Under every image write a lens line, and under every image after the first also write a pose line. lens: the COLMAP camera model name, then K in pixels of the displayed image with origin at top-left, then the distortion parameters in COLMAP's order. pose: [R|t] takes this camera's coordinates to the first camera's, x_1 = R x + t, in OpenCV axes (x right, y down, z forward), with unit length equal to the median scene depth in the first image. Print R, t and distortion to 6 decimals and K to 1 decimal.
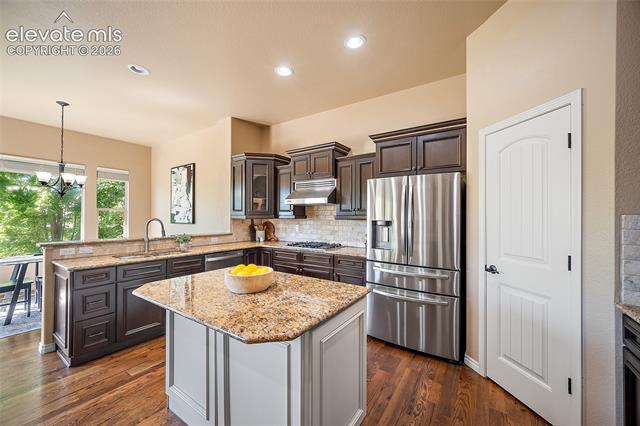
lens RADIAL K [[252.5, 0, 318.6], [0, 252.5, 214.5], [0, 0, 1]] dist [0.001167, -0.000087]
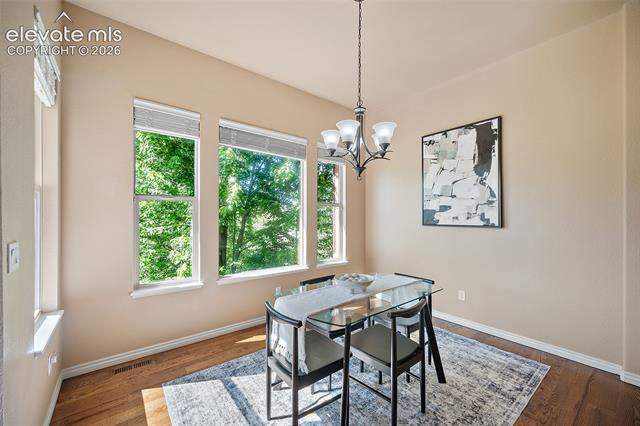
lens RADIAL K [[252.5, 0, 320.6], [0, 252.5, 214.1], [0, 0, 1]] dist [0.001167, -0.000087]
pose [[0.957879, -0.007237, -0.287082, -0.843468], [0.008402, 0.999961, 0.002824, 0.004025], [0.287050, -0.005117, 0.957902, 0.433107]]
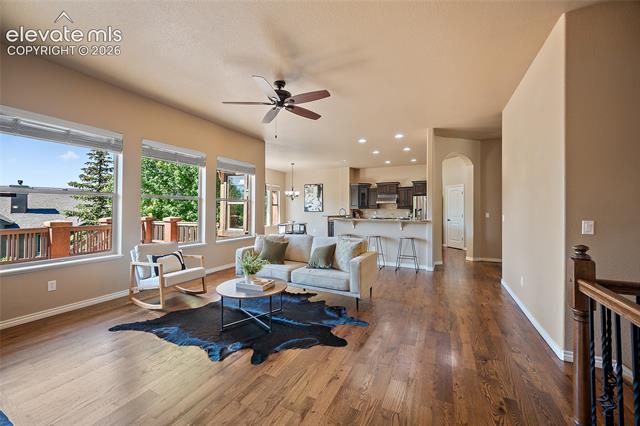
lens RADIAL K [[252.5, 0, 320.4], [0, 252.5, 208.8], [0, 0, 1]] dist [0.001167, -0.000087]
pose [[0.989200, -0.005670, 0.146460, -0.987475], [0.004240, 0.999940, 0.010073, -0.011267], [-0.146508, -0.009343, 0.989165, -1.381120]]
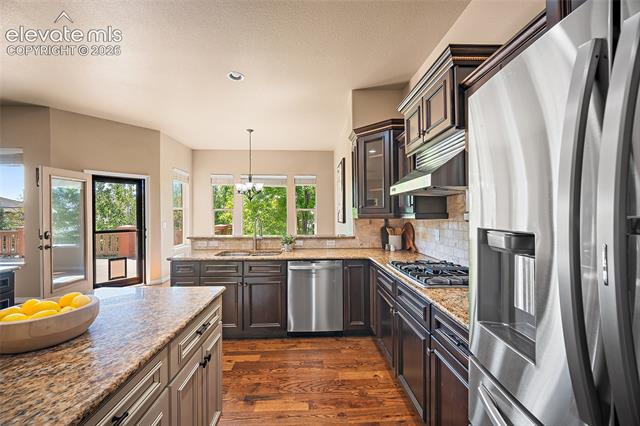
lens RADIAL K [[252.5, 0, 317.7], [0, 252.5, 215.7], [0, 0, 1]] dist [0.001167, -0.000087]
pose [[0.586237, -0.003142, -0.810133, 0.229382], [0.012777, 0.999904, 0.005367, 0.003023], [0.810039, -0.013498, 0.586221, 0.438364]]
